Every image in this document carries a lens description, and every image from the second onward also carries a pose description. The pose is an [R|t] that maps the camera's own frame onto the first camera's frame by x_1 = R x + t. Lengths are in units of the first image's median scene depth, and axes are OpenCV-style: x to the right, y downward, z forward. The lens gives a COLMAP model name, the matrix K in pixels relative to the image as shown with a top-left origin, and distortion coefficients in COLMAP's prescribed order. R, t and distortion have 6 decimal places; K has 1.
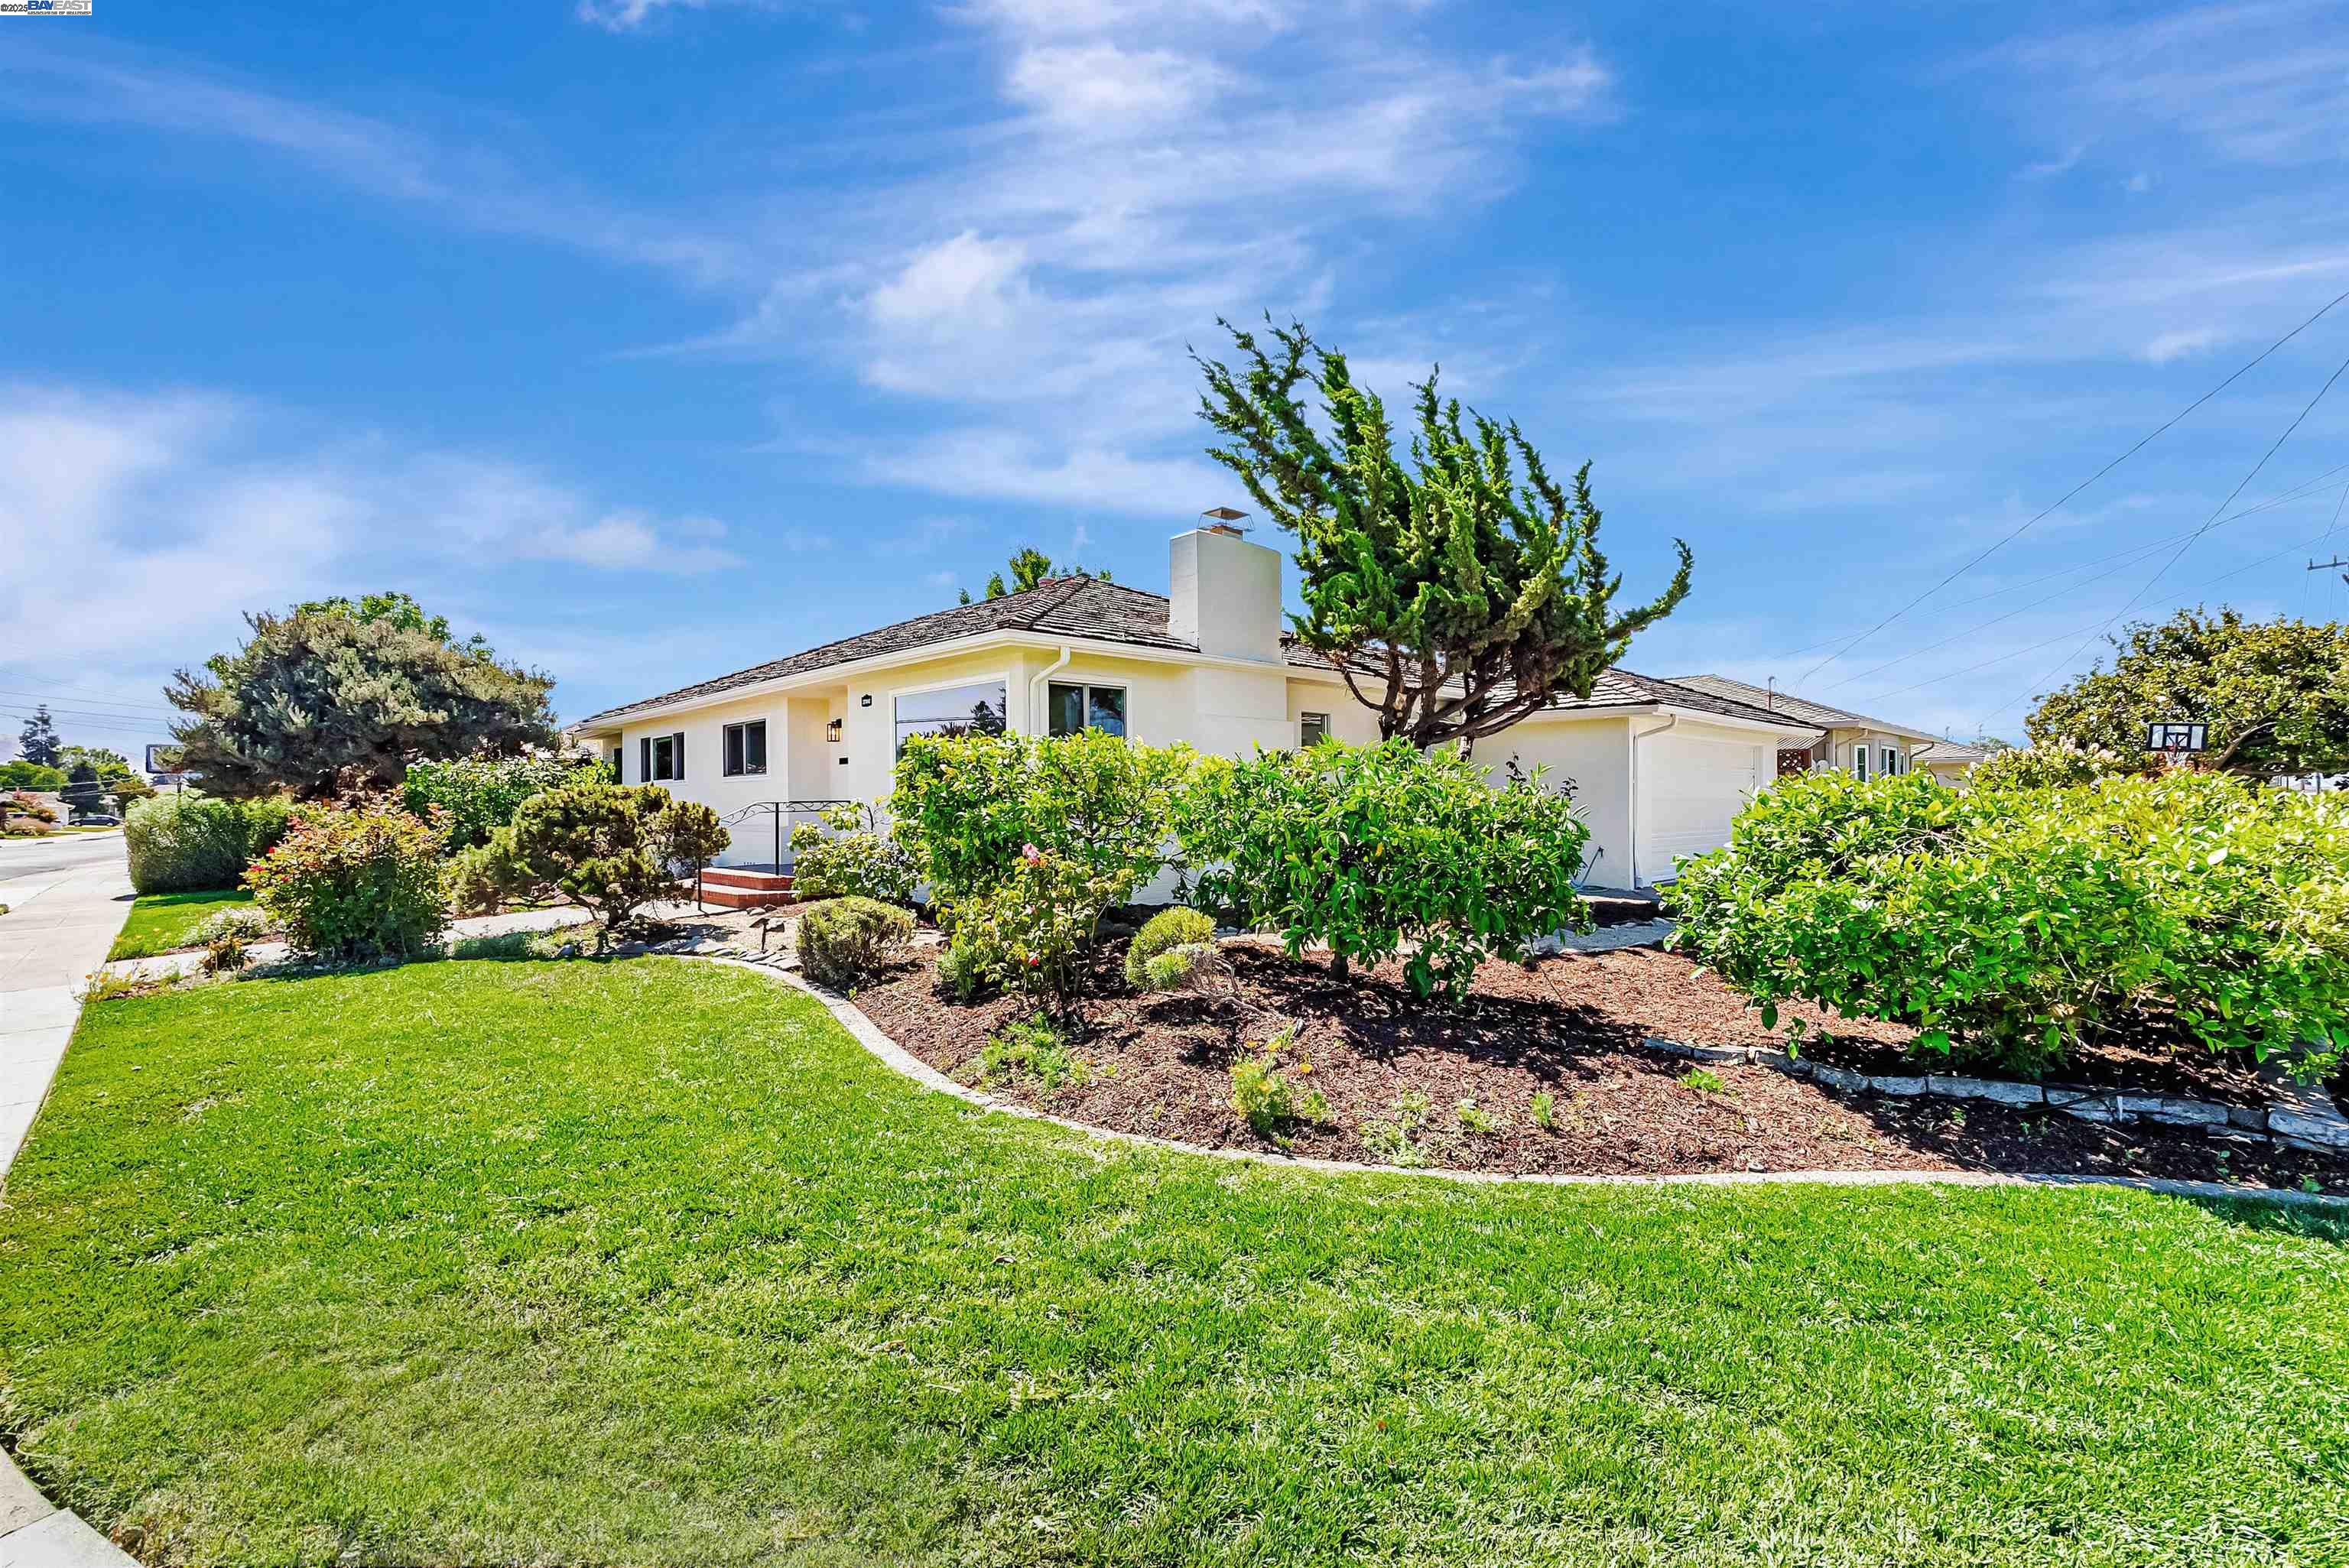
lens RADIAL K [[1019.0, 0, 1179.4], [0, 1019.0, 791.5], [0, 0, 1]] dist [0.010964, 0.001203]
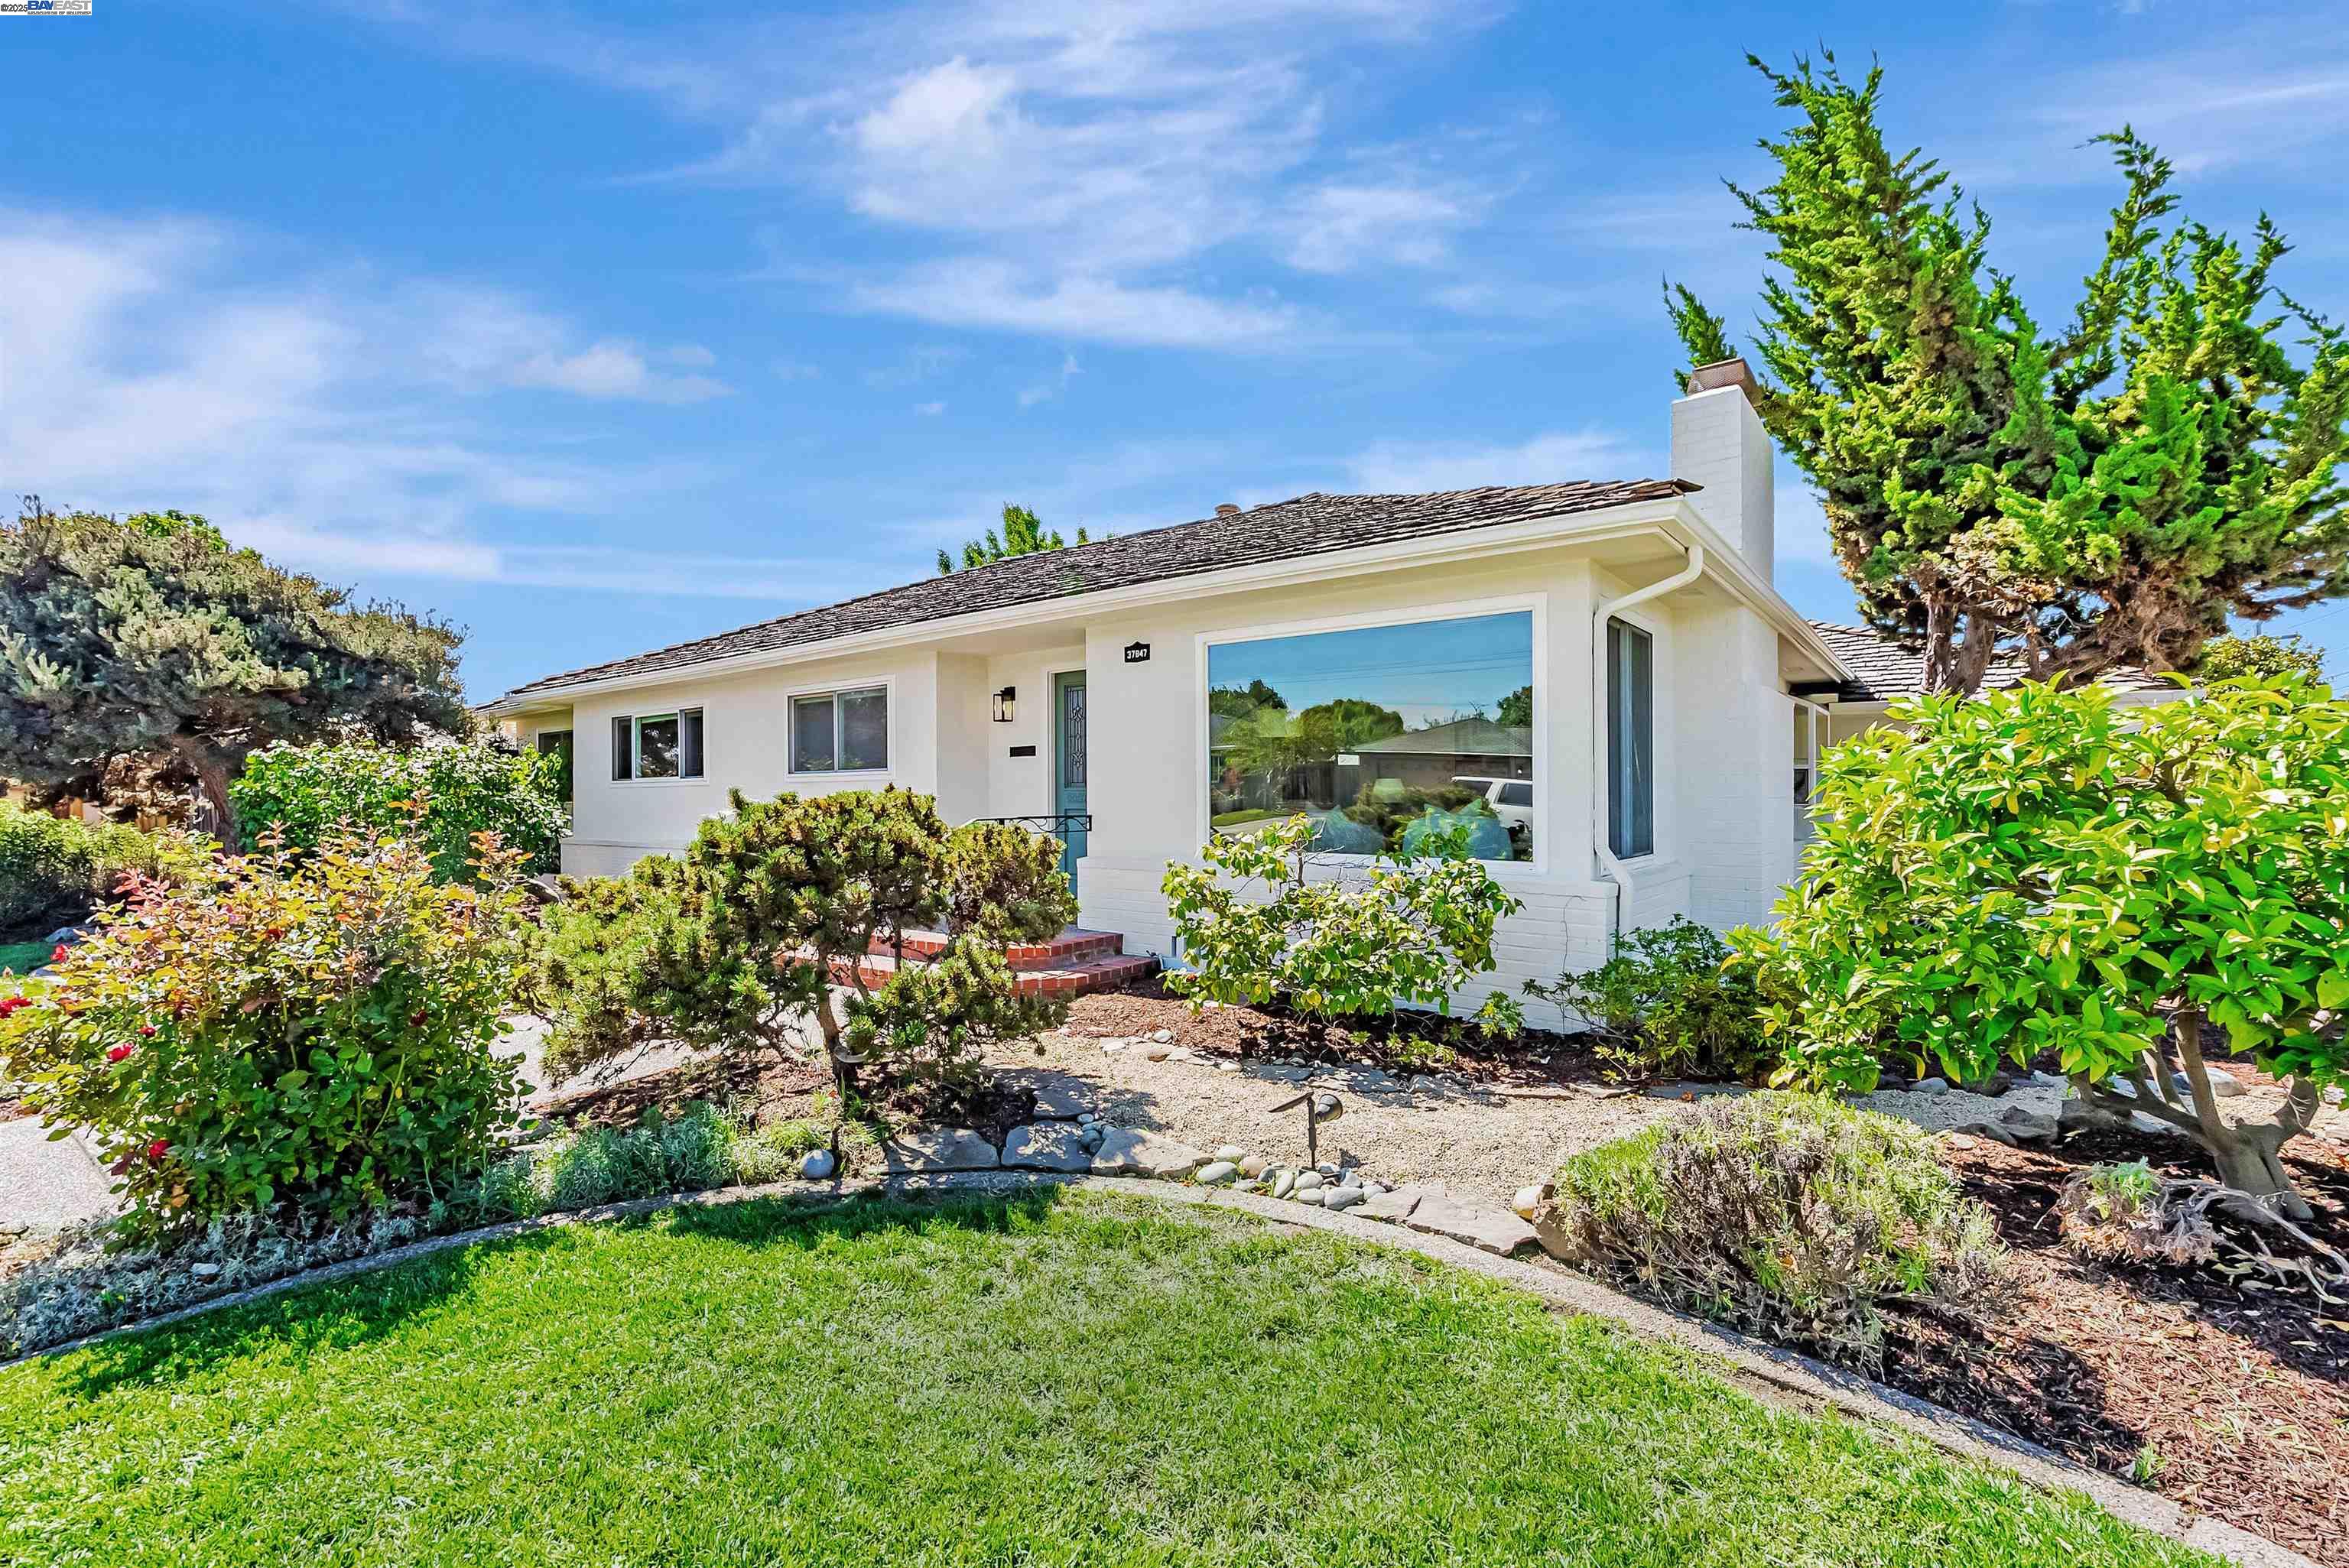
lens RADIAL K [[1019.0, 0, 1171.7], [0, 1019.0, 785.2], [0, 0, 1]] dist [0.010964, 0.001203]
pose [[0.989836, 0.006044, 0.142084, -0.266318], [-0.005153, 0.999965, -0.006640, -0.004138], [-0.142119, 0.005840, 0.989832, 0.280872]]
